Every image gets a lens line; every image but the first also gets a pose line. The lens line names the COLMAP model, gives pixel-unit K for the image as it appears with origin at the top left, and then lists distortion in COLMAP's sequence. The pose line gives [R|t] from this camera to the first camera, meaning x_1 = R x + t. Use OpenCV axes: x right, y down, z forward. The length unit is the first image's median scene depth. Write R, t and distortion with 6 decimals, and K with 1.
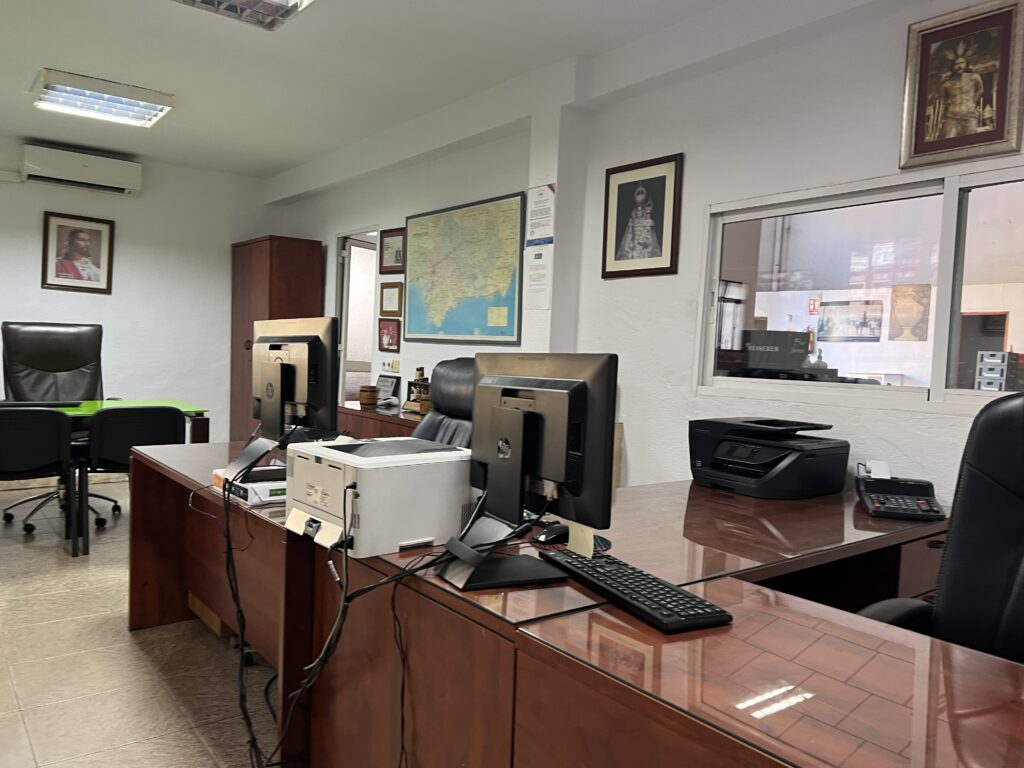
lens RADIAL K [[768.4, 0, 514.1], [0, 768.4, 394.7], [0, 0, 1]] dist [0.062196, -0.076005]
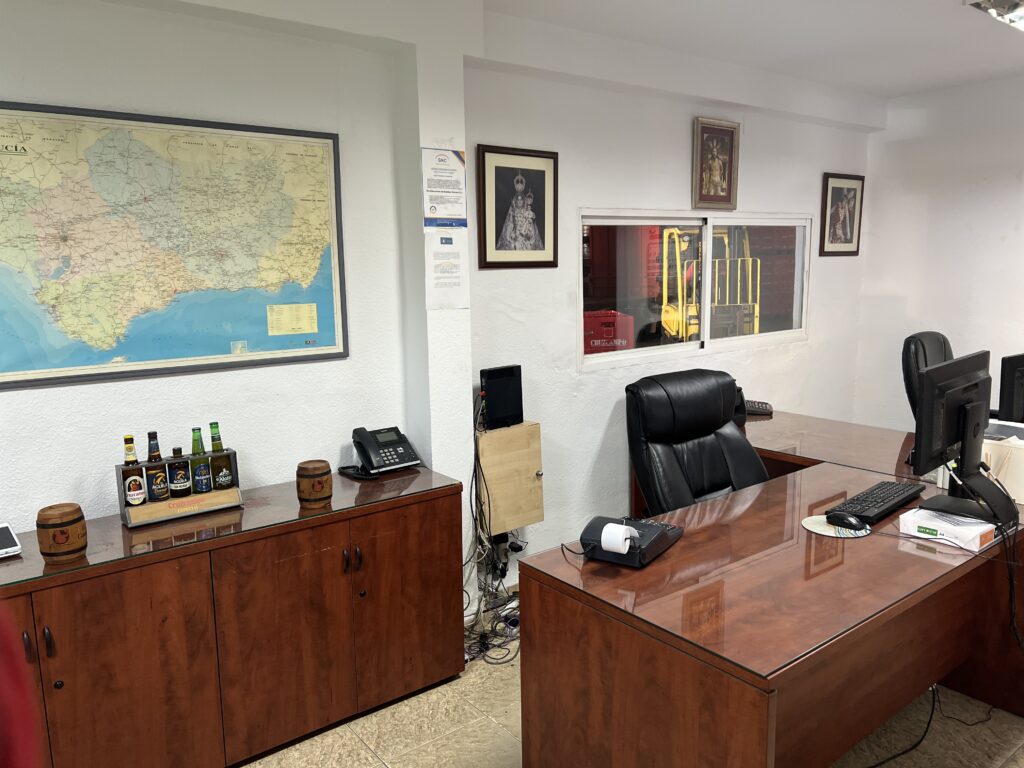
lens RADIAL K [[768.4, 0, 515.4], [0, 768.4, 387.8], [0, 0, 1]] dist [0.062196, -0.076005]
pose [[-0.006551, -0.197315, 0.980318, -0.645868], [0.076291, 0.977383, 0.197234, -0.153527], [-0.997064, 0.076081, 0.008651, 0.783254]]
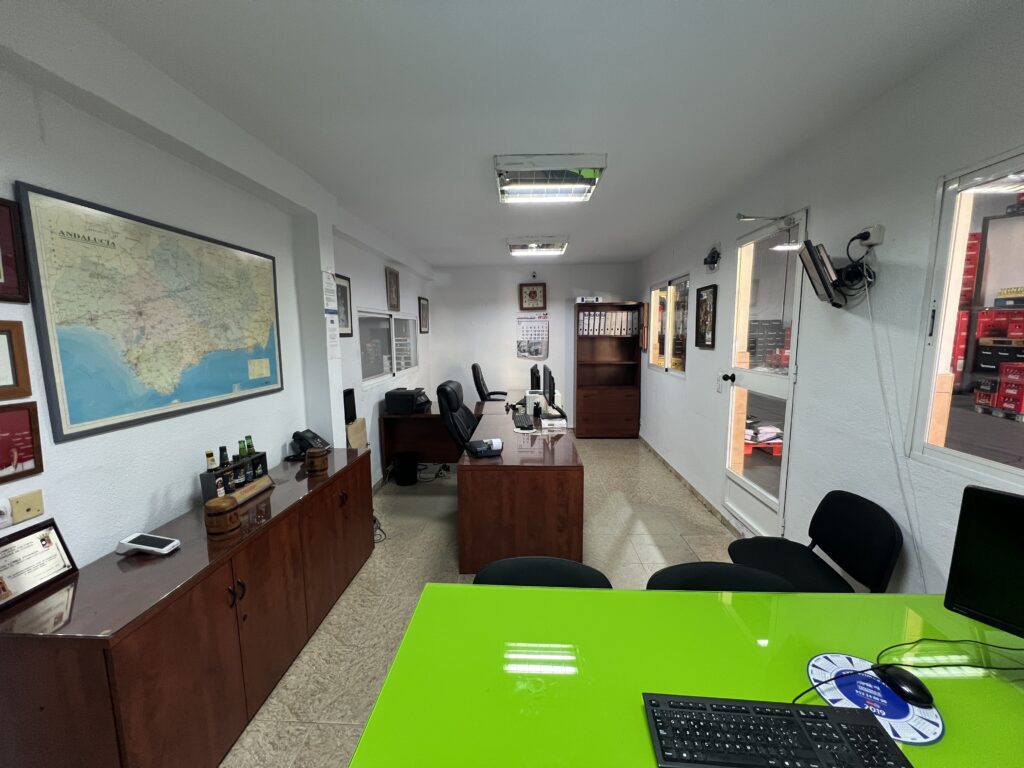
lens RADIAL K [[409.3, 0, 514.2], [0, 409.3, 387.5], [0, 0, 1]] dist [-0.001885, 0.000514]
pose [[-0.766717, -0.116770, 0.631277, -0.607333], [0.016982, 0.979286, 0.201768, -0.174858], [-0.641761, 0.165420, -0.748852, 1.151612]]
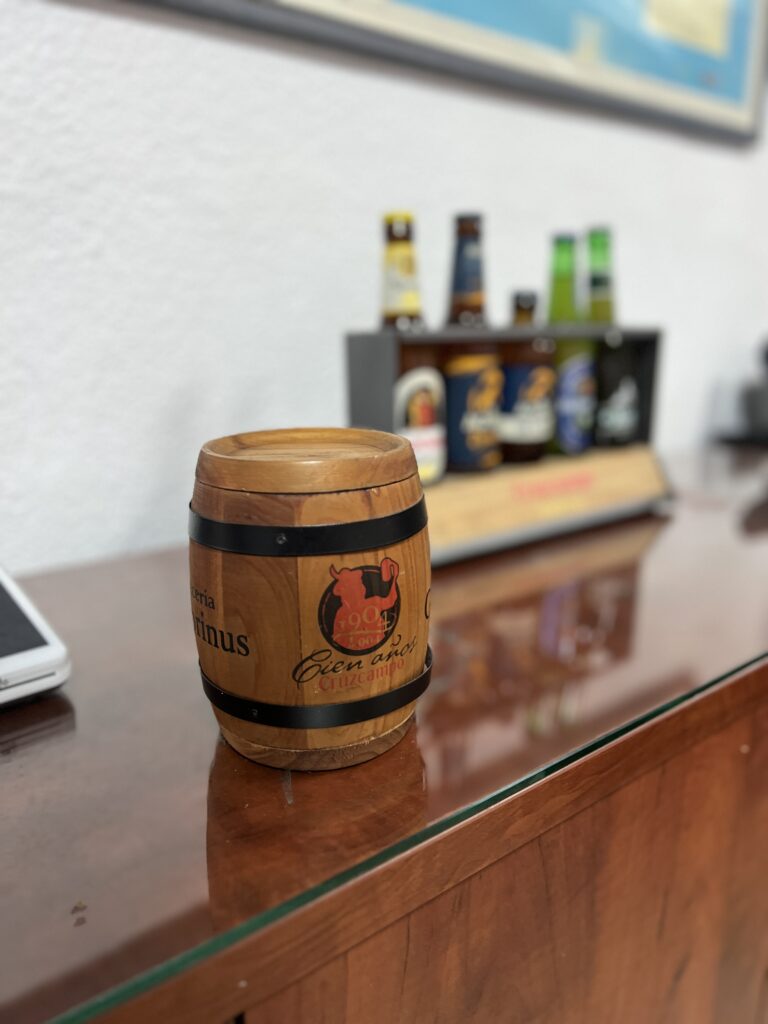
lens RADIAL K [[768.4, 0, 366.1], [0, 768.4, 520.0], [0, 0, 1]] dist [0.062196, -0.076005]
pose [[0.014060, -0.301006, 0.953518, -0.277908], [0.063839, 0.951937, 0.299566, -0.027105], [-0.997861, 0.056659, 0.032600, 1.057784]]
